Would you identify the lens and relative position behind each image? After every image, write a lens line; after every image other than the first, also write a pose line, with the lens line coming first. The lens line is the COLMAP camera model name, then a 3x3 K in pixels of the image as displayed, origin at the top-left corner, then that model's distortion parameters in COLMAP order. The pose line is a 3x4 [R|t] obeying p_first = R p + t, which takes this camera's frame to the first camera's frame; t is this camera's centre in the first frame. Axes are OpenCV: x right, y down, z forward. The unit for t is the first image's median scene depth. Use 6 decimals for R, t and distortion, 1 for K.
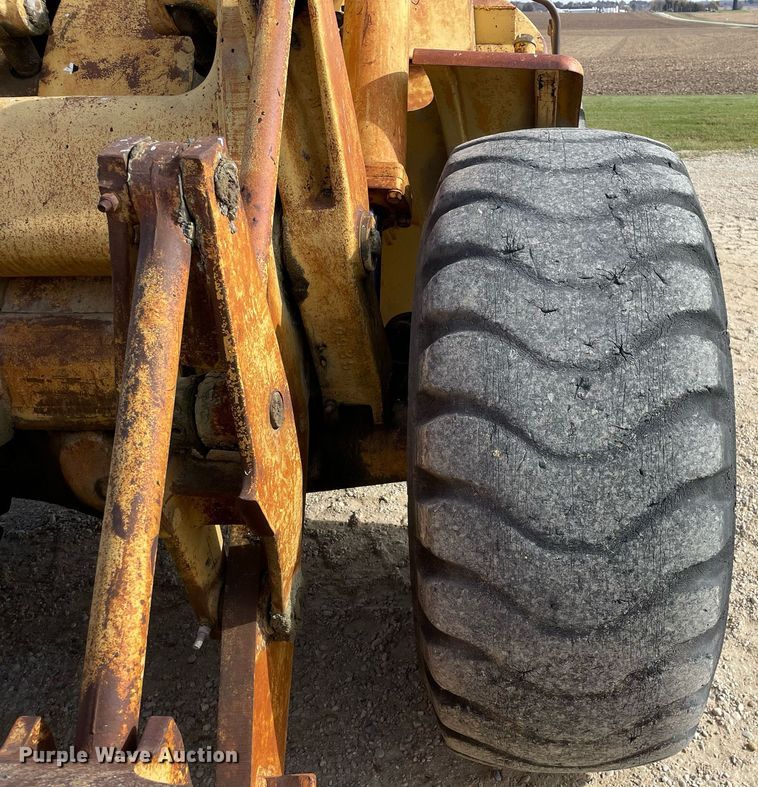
lens RADIAL K [[785.0, 0, 515.5], [0, 785.0, 381.7], [0, 0, 1]] dist [0.116624, -0.141773]
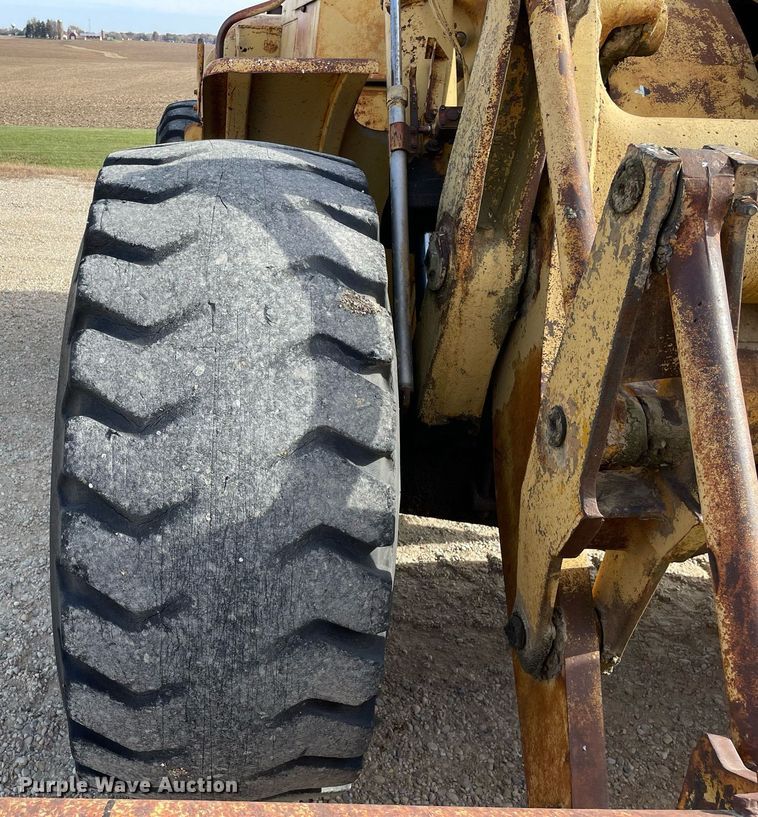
lens RADIAL K [[796.5, 0, 223.6], [0, 796.5, 395.0], [0, 0, 1]] dist [0.162547, -0.180376]
pose [[0.998969, 0.030562, 0.033562, -1.085479], [-0.029673, 0.999203, -0.026684, 0.022207], [-0.034351, 0.025661, 0.999080, 0.021939]]
